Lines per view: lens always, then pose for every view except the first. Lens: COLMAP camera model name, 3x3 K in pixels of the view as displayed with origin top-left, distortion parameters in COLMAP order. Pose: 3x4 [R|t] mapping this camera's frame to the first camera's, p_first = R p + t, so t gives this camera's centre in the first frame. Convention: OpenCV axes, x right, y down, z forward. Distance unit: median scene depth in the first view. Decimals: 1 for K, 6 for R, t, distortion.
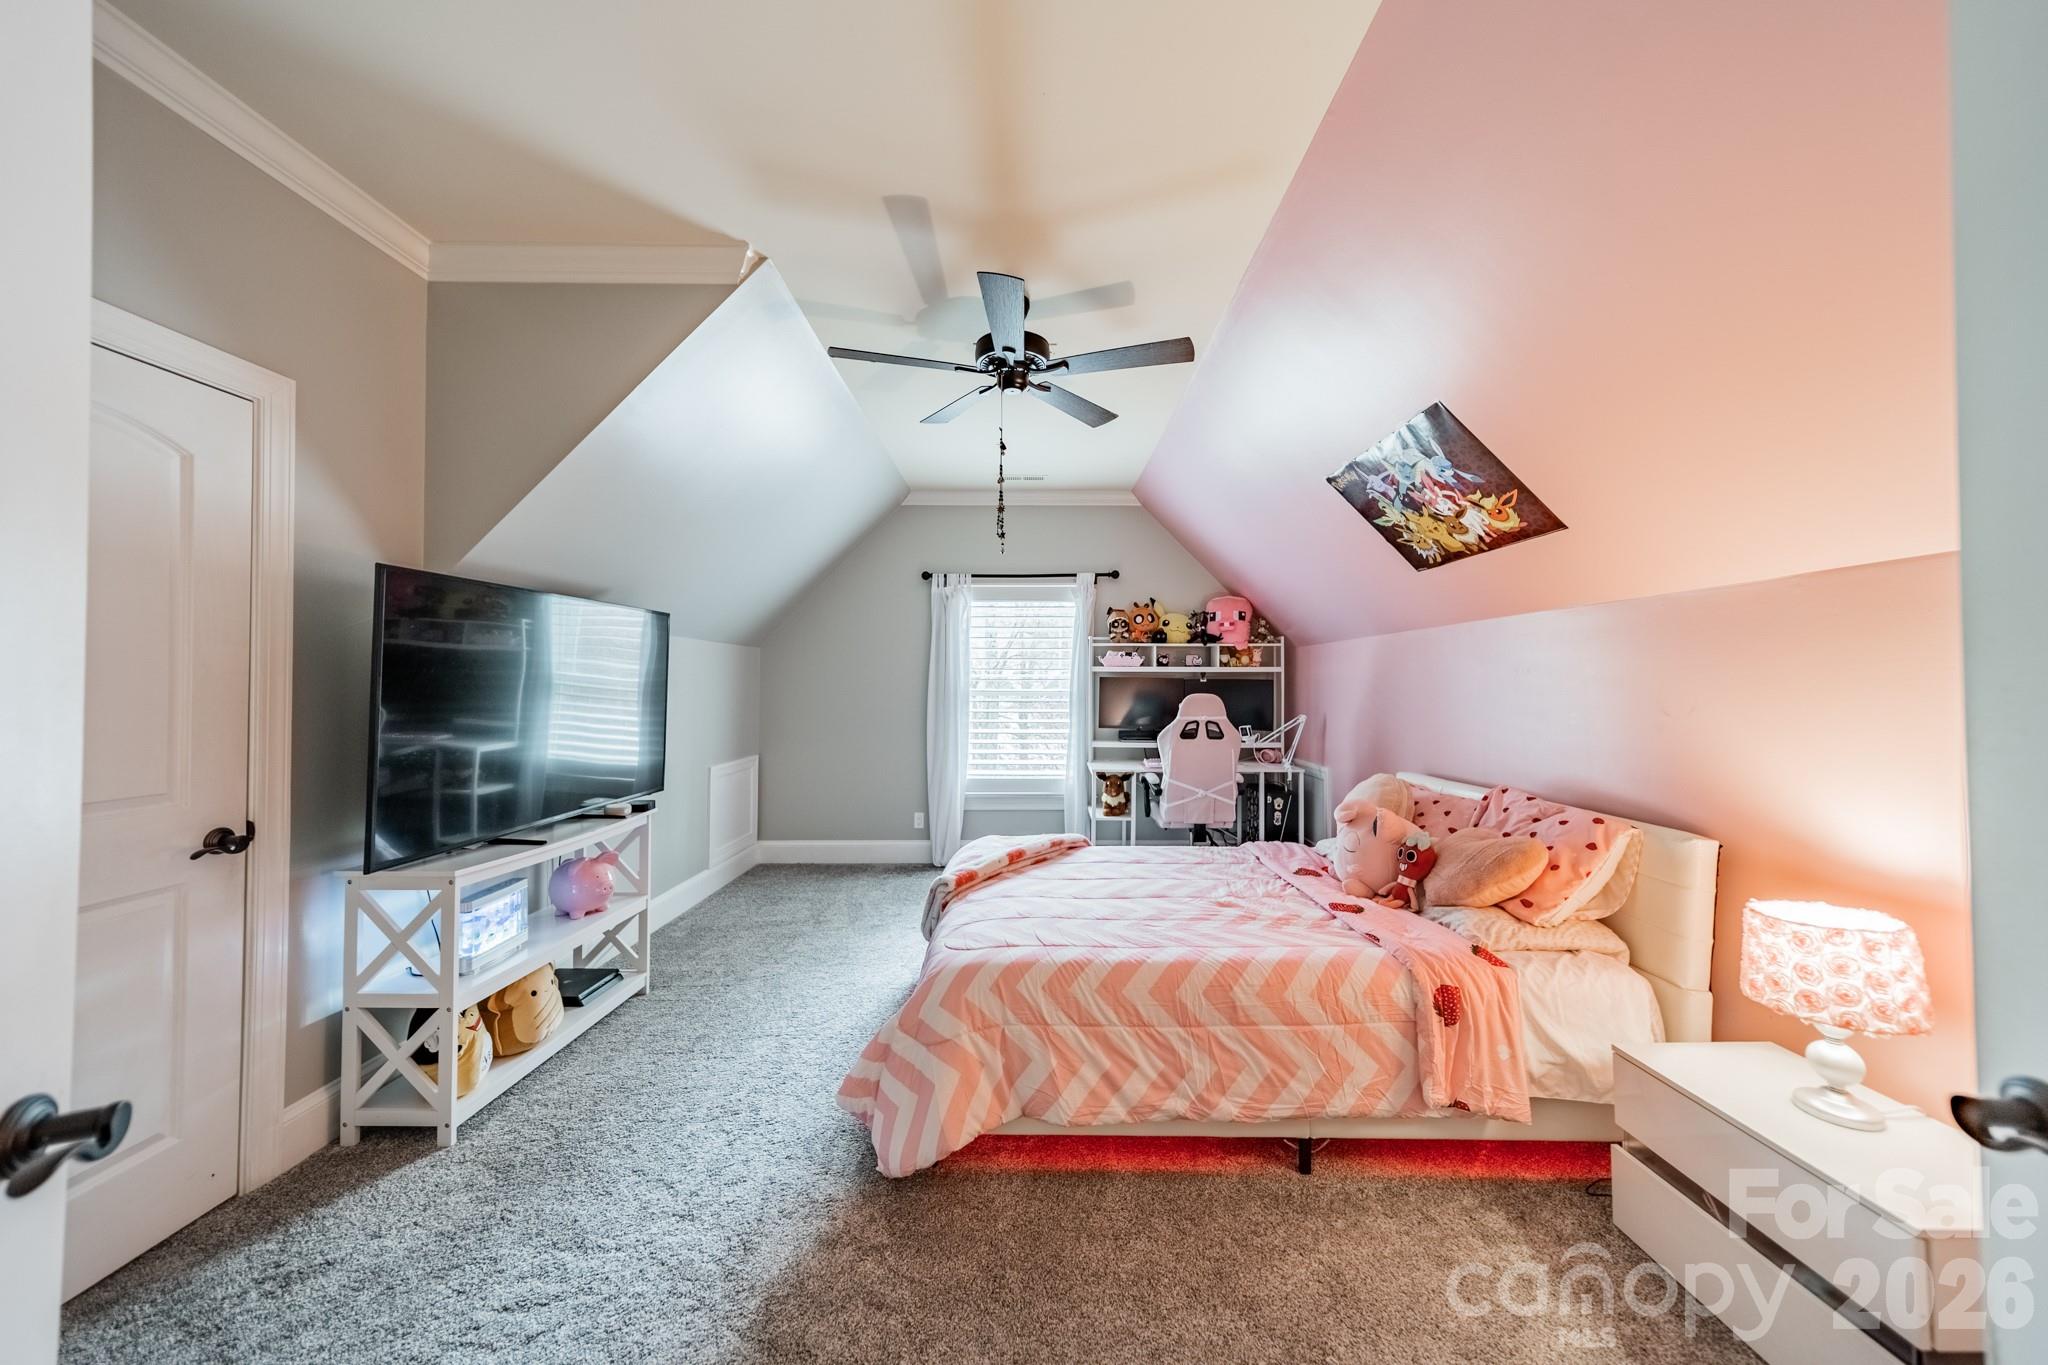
lens RADIAL K [[719.4, 0, 1024.0], [0, 719.4, 682.5], [0, 0, 1]] dist [0.008239, 0.000240]
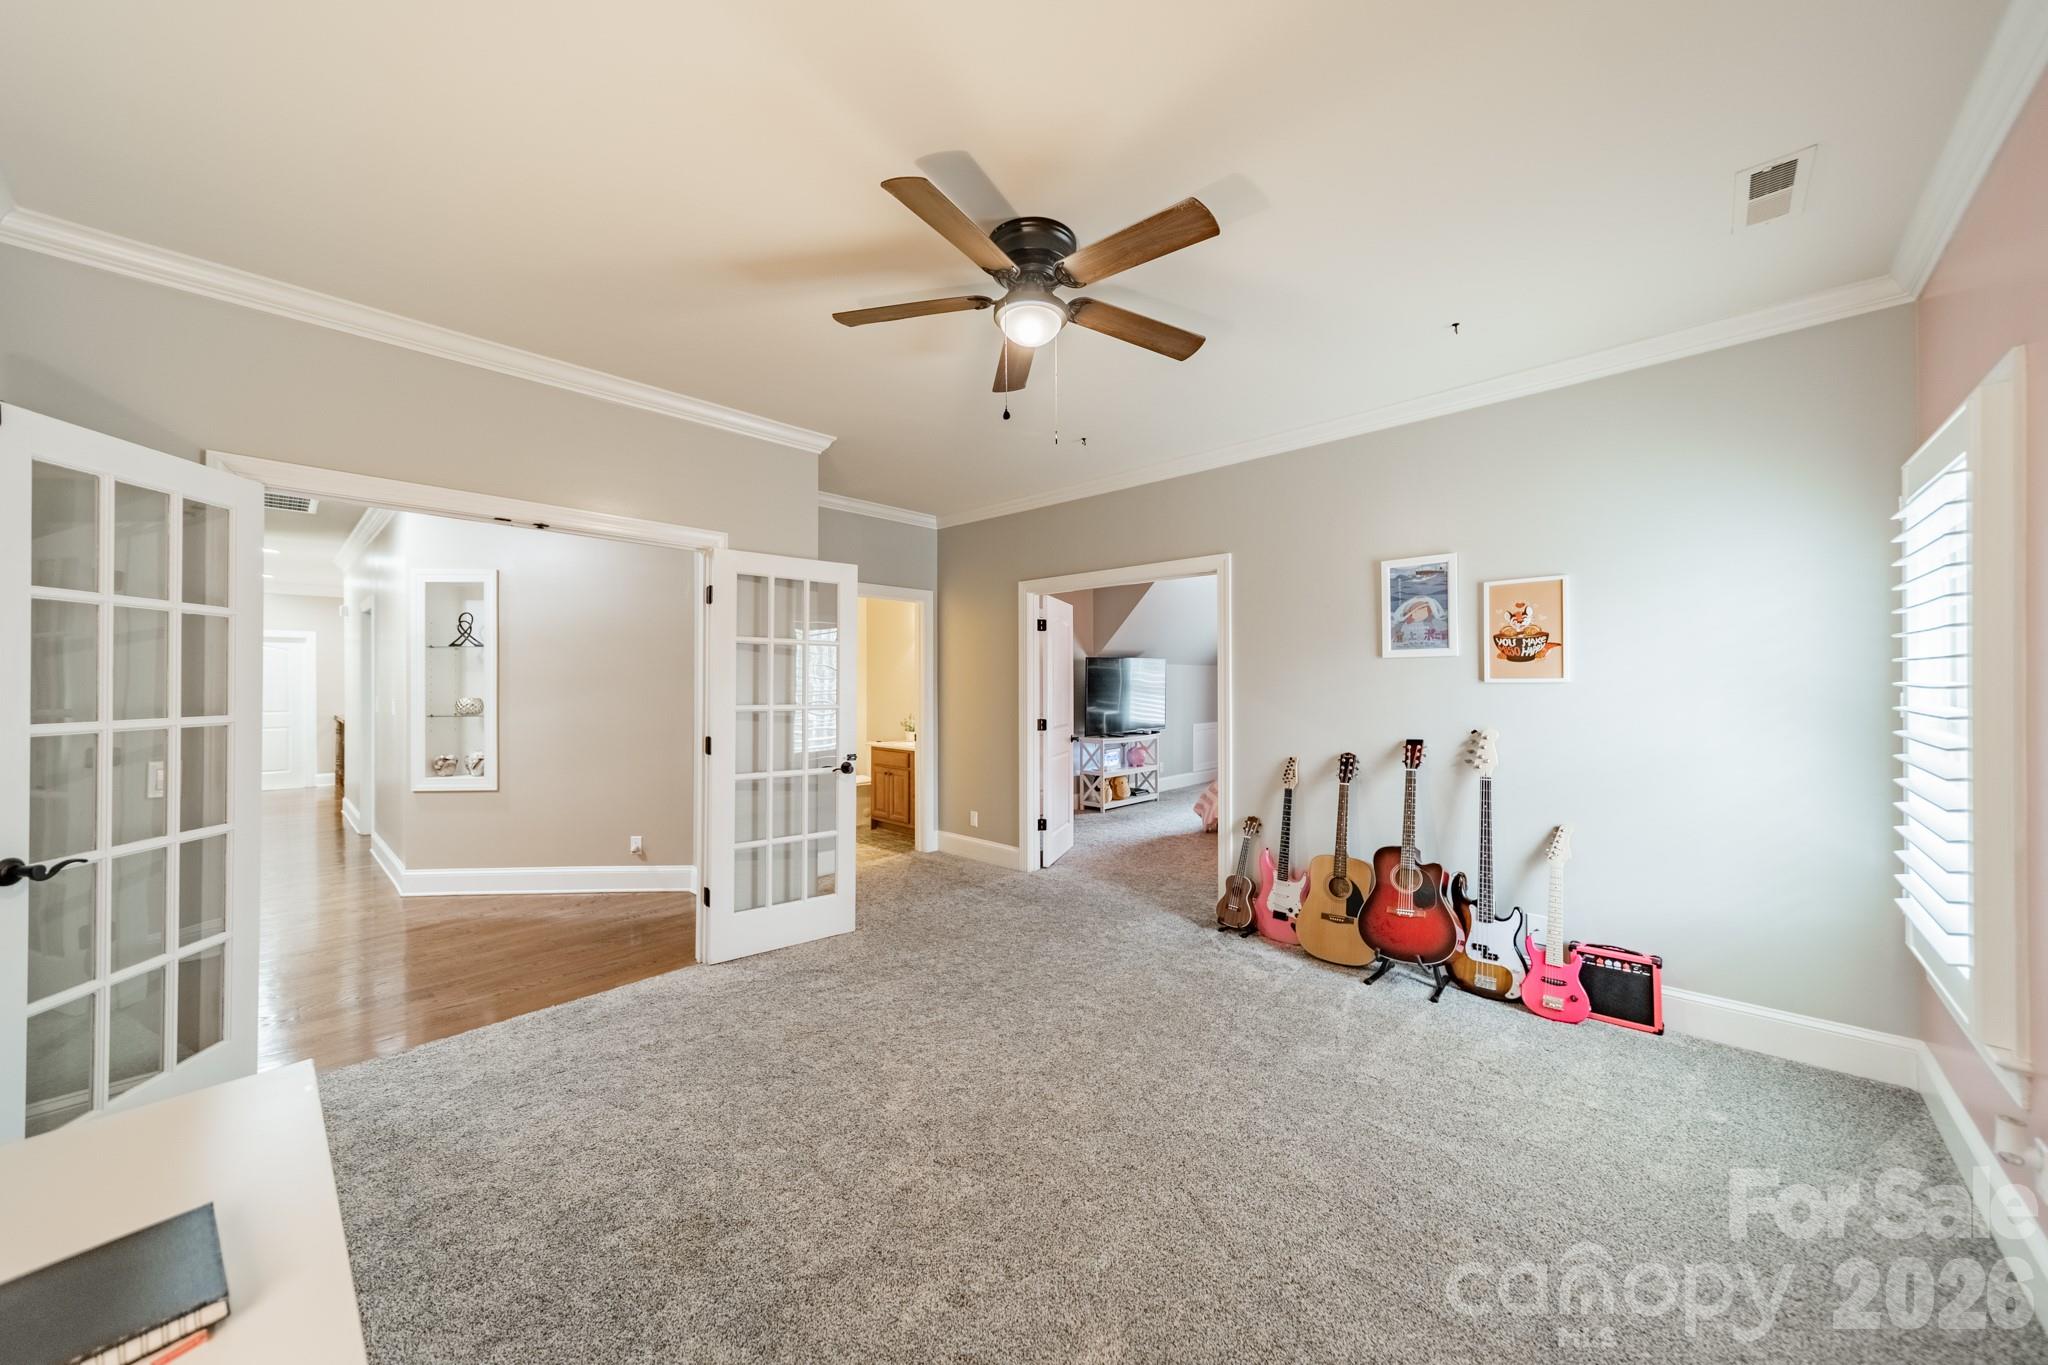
lens RADIAL K [[719.4, 0, 1024.0], [0, 719.4, 682.5], [0, 0, 1]] dist [0.008239, 0.000240]
pose [[0.731276, -0.001643, -0.682080, 1.318048], [0.009757, 0.999920, 0.008052, -0.057028], [0.682012, -0.012544, 0.731233, -1.813277]]
